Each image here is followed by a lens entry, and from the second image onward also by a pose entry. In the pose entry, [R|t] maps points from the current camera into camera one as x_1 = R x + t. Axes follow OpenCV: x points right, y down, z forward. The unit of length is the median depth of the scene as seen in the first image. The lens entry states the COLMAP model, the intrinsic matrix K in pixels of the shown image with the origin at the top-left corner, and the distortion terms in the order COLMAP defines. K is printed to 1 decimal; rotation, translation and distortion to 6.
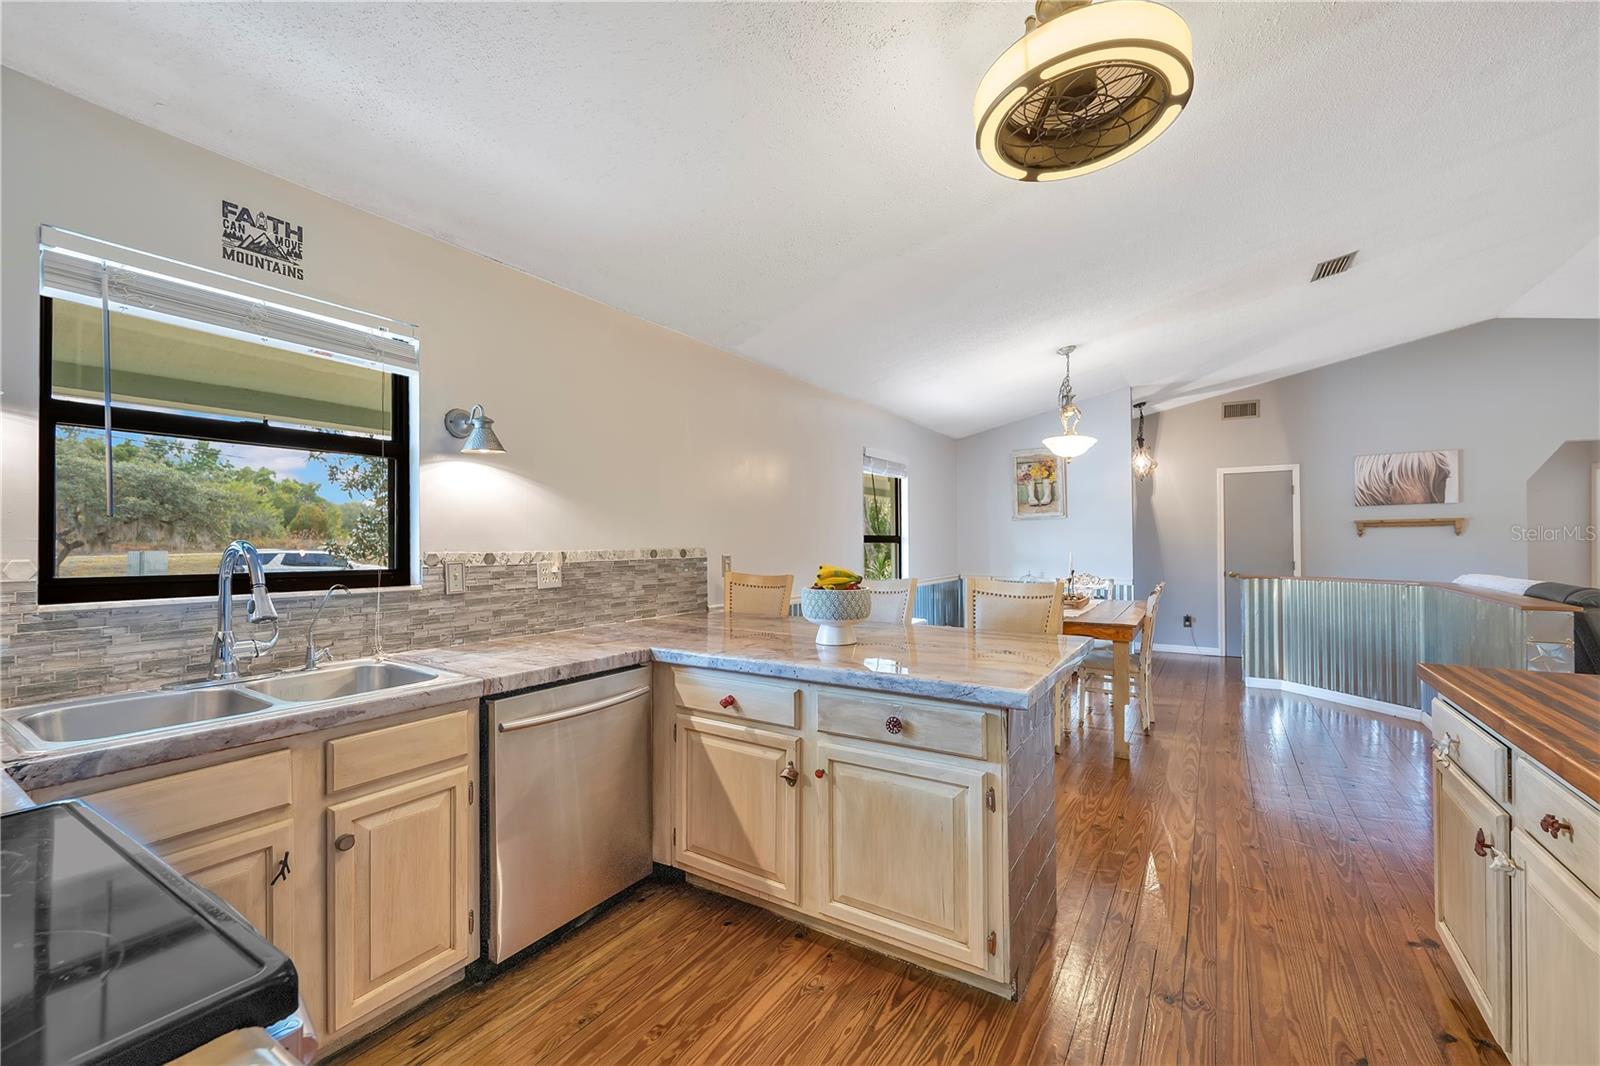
lens RADIAL K [[656.5, 0, 783.2], [0, 656.5, 544.6], [0, 0, 1]] dist [-0.012025, 0.005305]
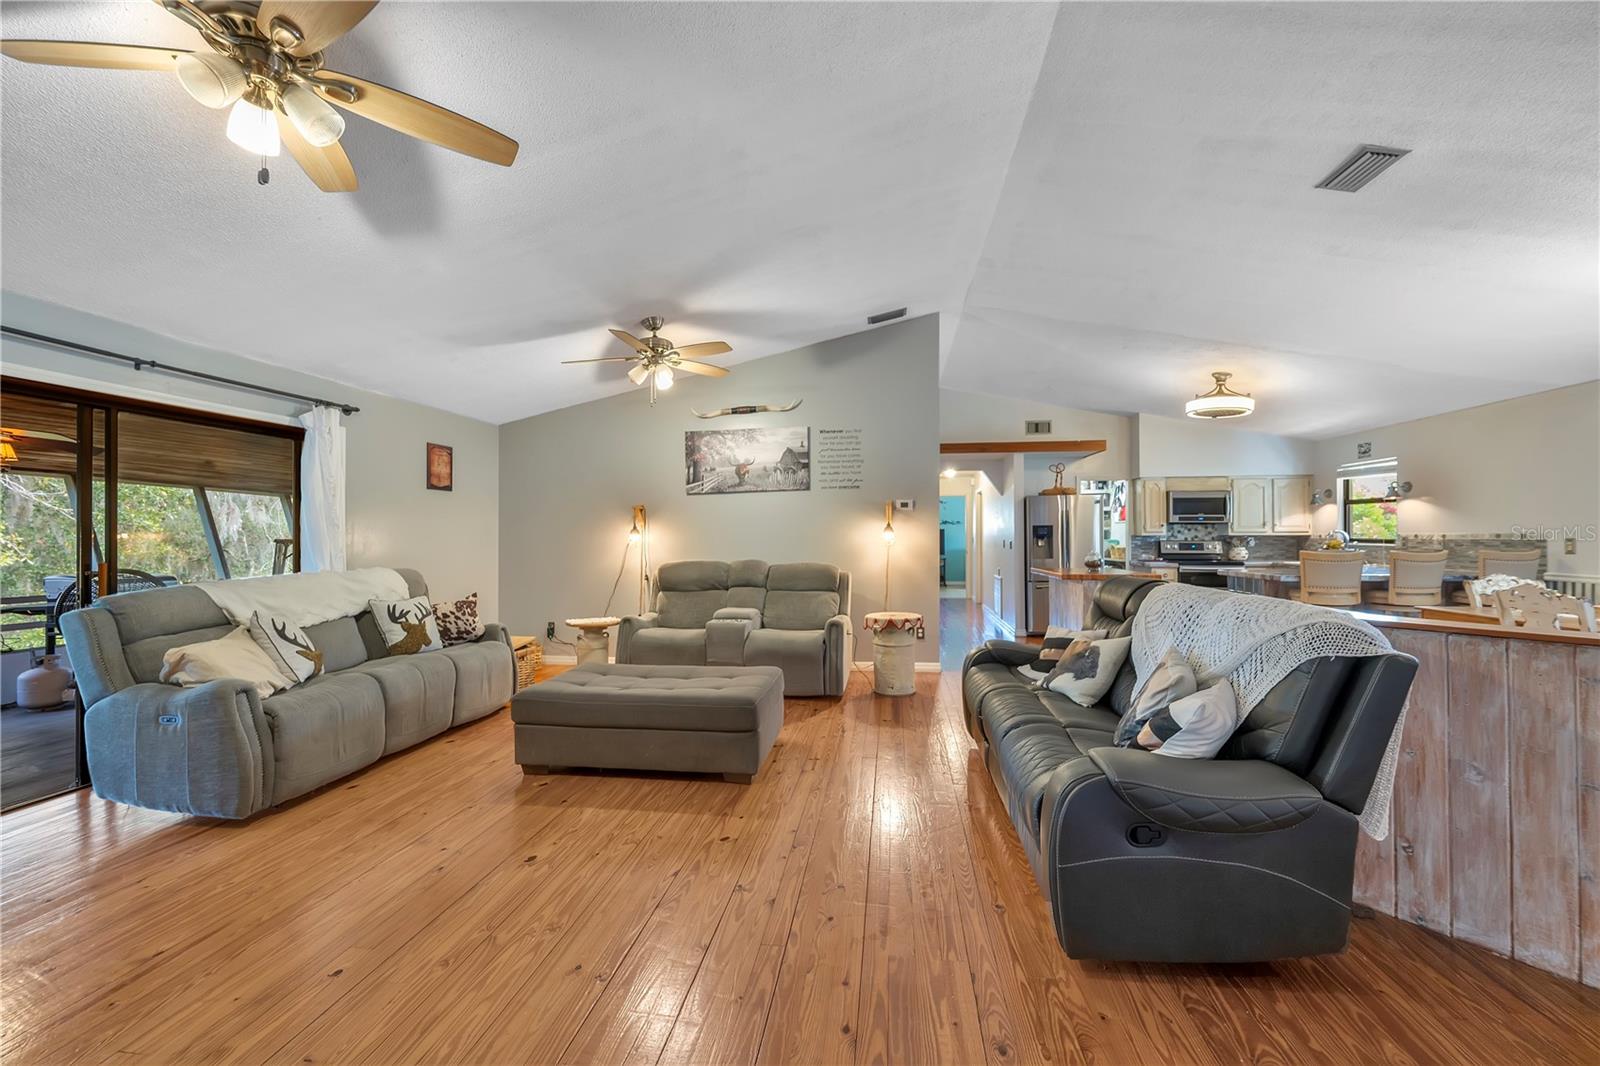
lens RADIAL K [[656.5, 0, 793.6], [0, 656.5, 530.8], [0, 0, 1]] dist [-0.012025, 0.005305]
pose [[-0.903257, 0.010045, -0.428982, 2.299422], [0.011908, 0.999928, -0.001659, -0.020515], [0.428934, -0.006607, -0.903312, 1.808476]]
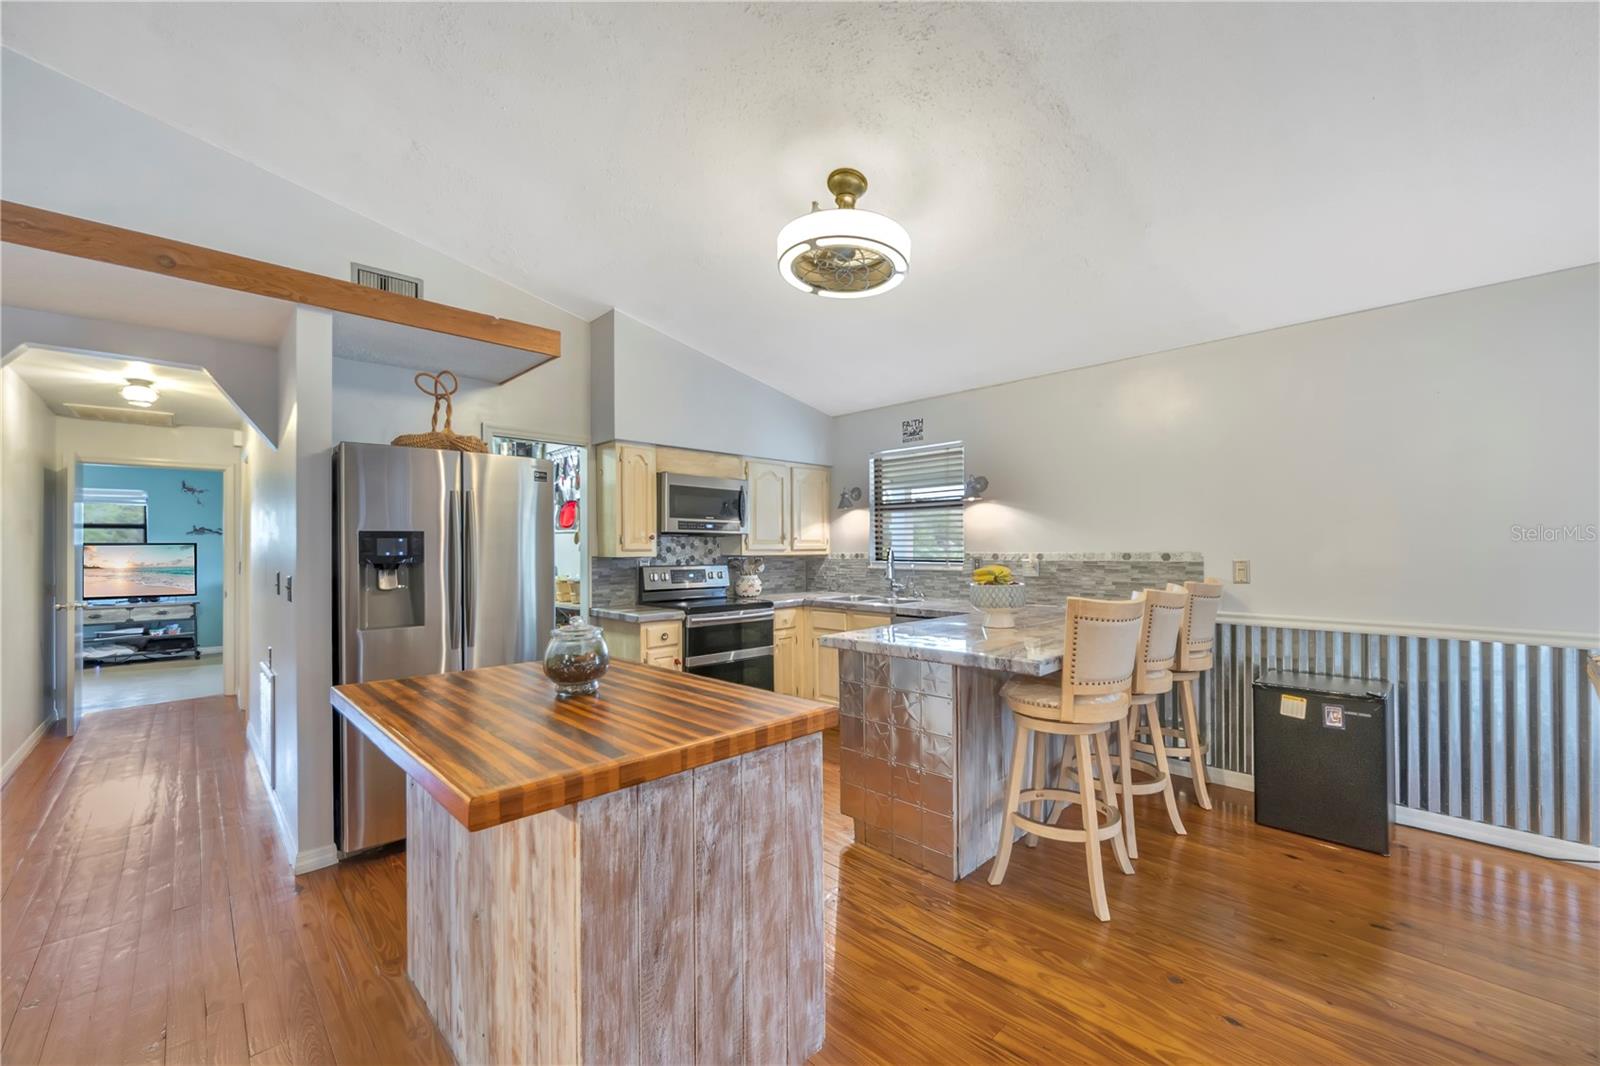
lens RADIAL K [[656.5, 0, 819.6], [0, 656.5, 538.7], [0, 0, 1]] dist [-0.012025, 0.005305]
pose [[-0.212535, -0.005591, -0.977137, 1.118754], [0.005396, 0.999962, -0.006895, -0.014079], [0.977138, -0.006738, -0.212497, 0.723386]]
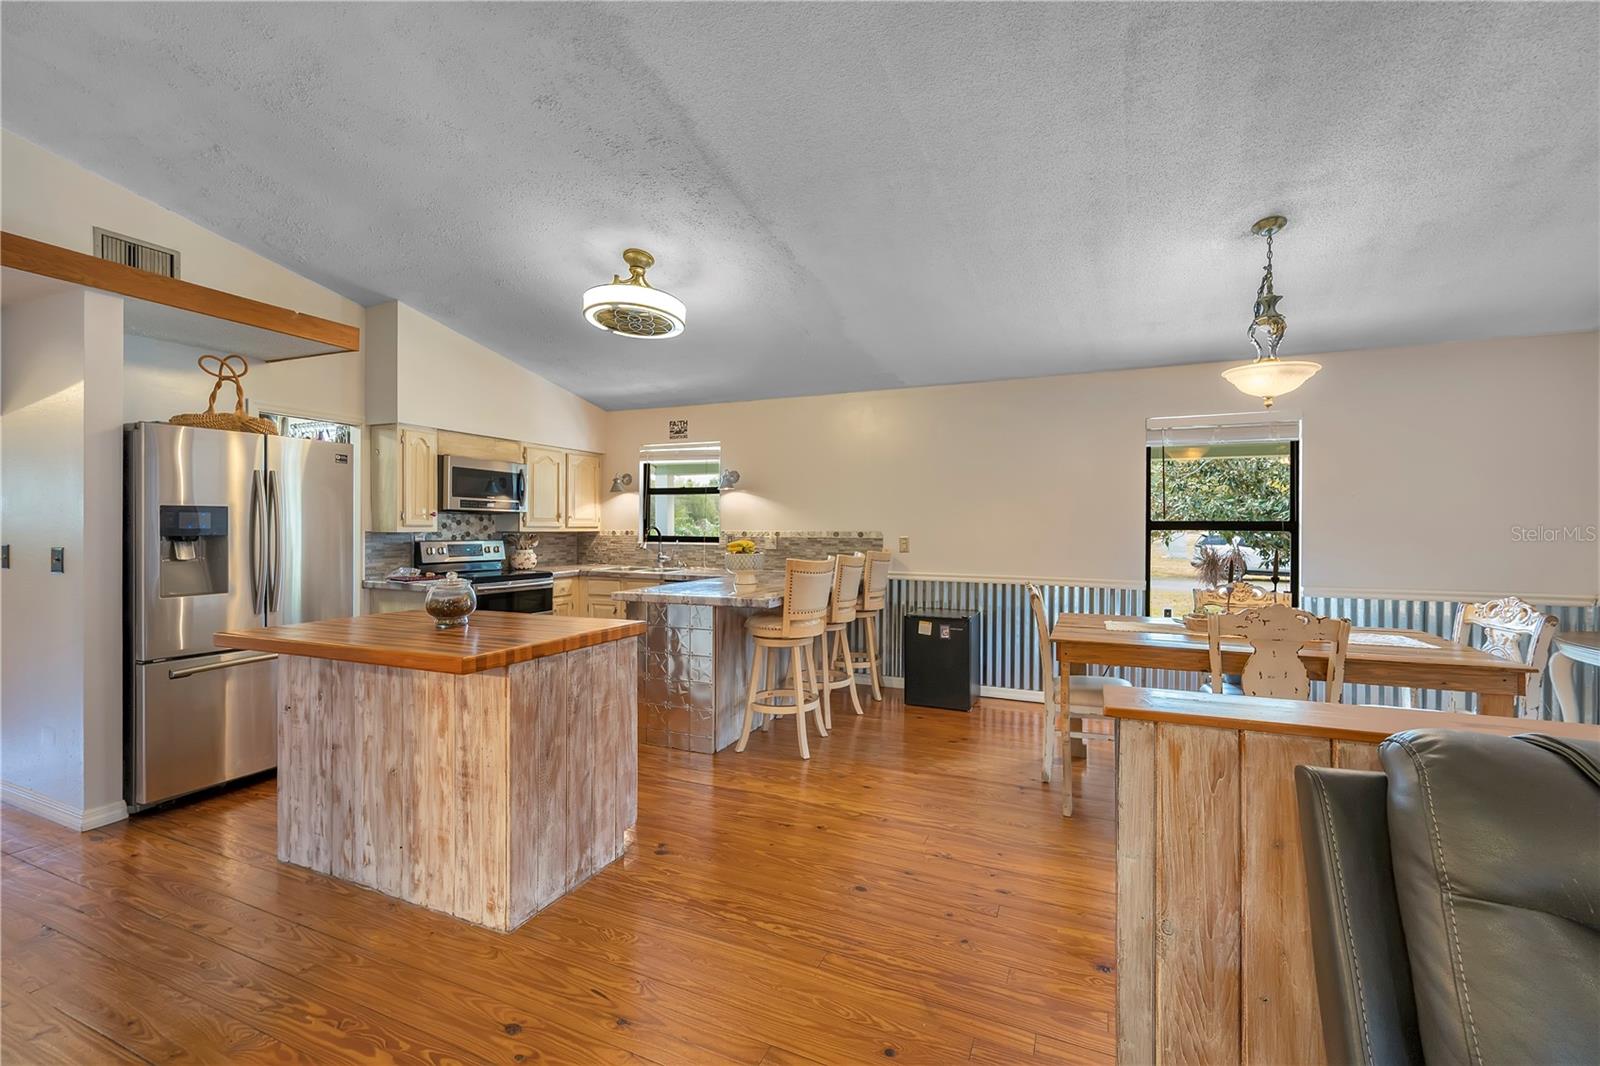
lens RADIAL K [[656.5, 0, 843.2], [0, 656.5, 541.1], [0, 0, 1]] dist [-0.012025, 0.005305]
pose [[0.191129, 0.027649, -0.981175, 1.478397], [-0.007416, 0.999615, 0.026724, -0.013828], [0.981537, 0.002169, 0.191260, 0.715856]]
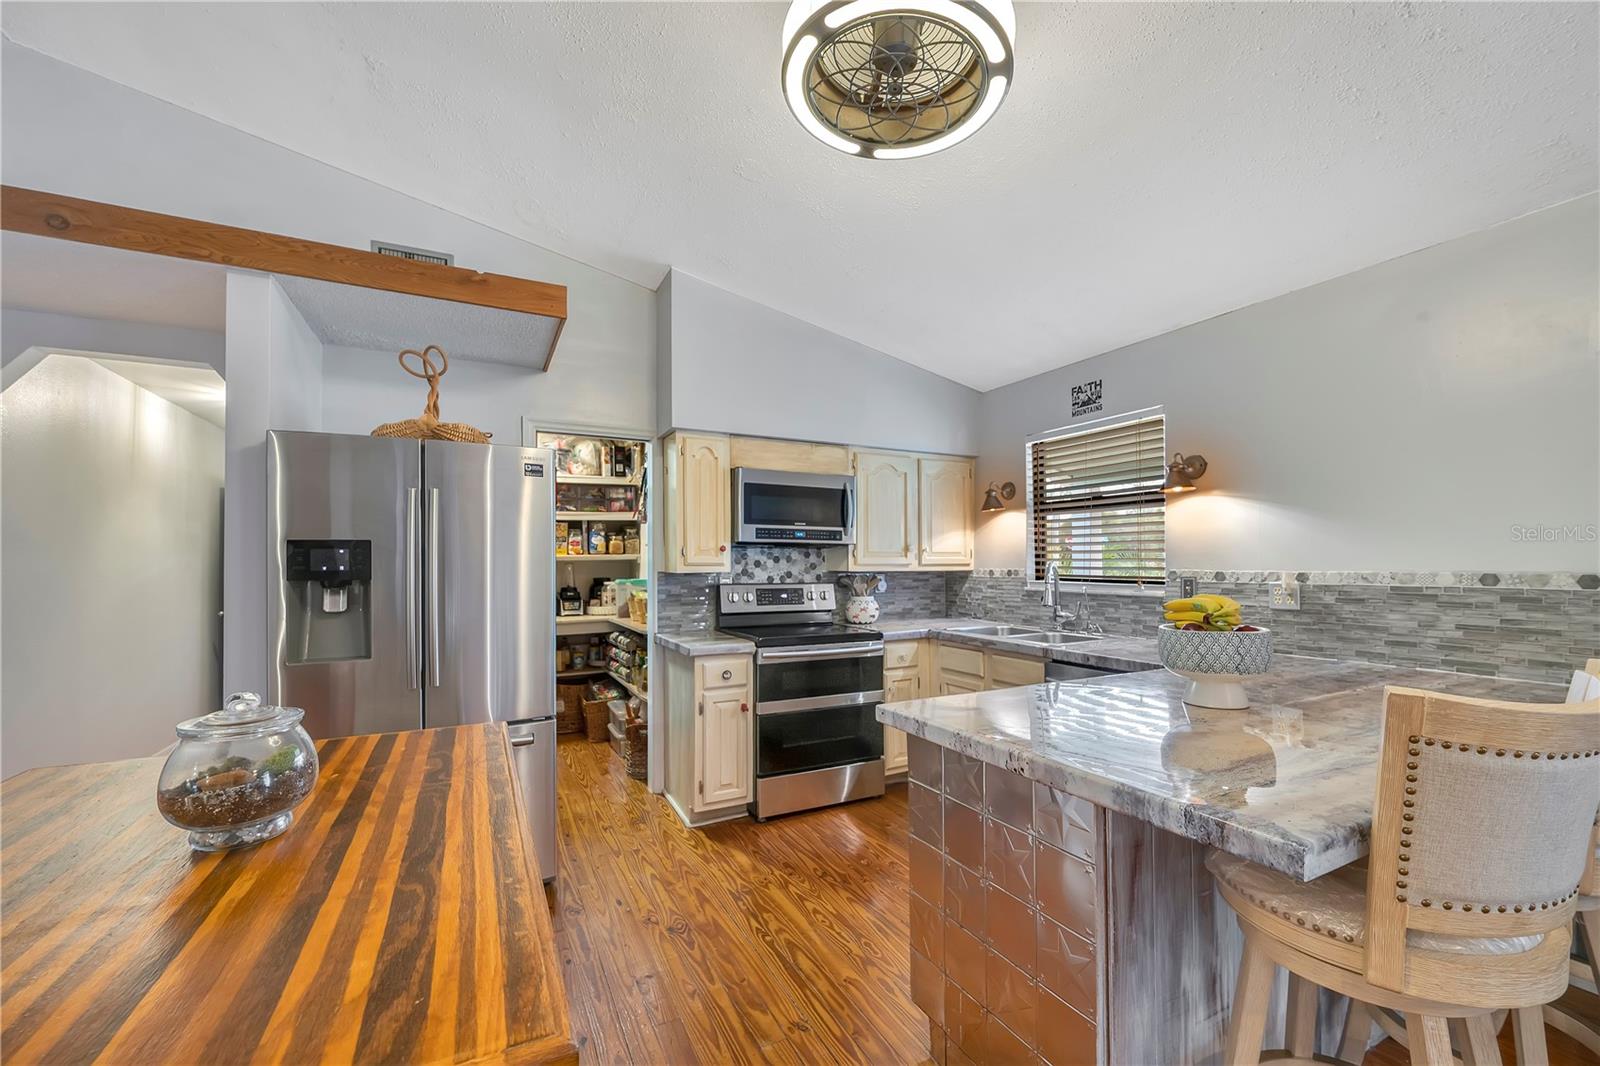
lens RADIAL K [[656.5, 0, 793.0], [0, 656.5, 549.4], [0, 0, 1]] dist [-0.012025, 0.005305]
pose [[-0.522179, -0.008665, -0.852792, 0.737300], [0.005451, 0.999894, -0.013498, -0.011646], [0.852819, -0.011697, -0.522076, 0.764053]]
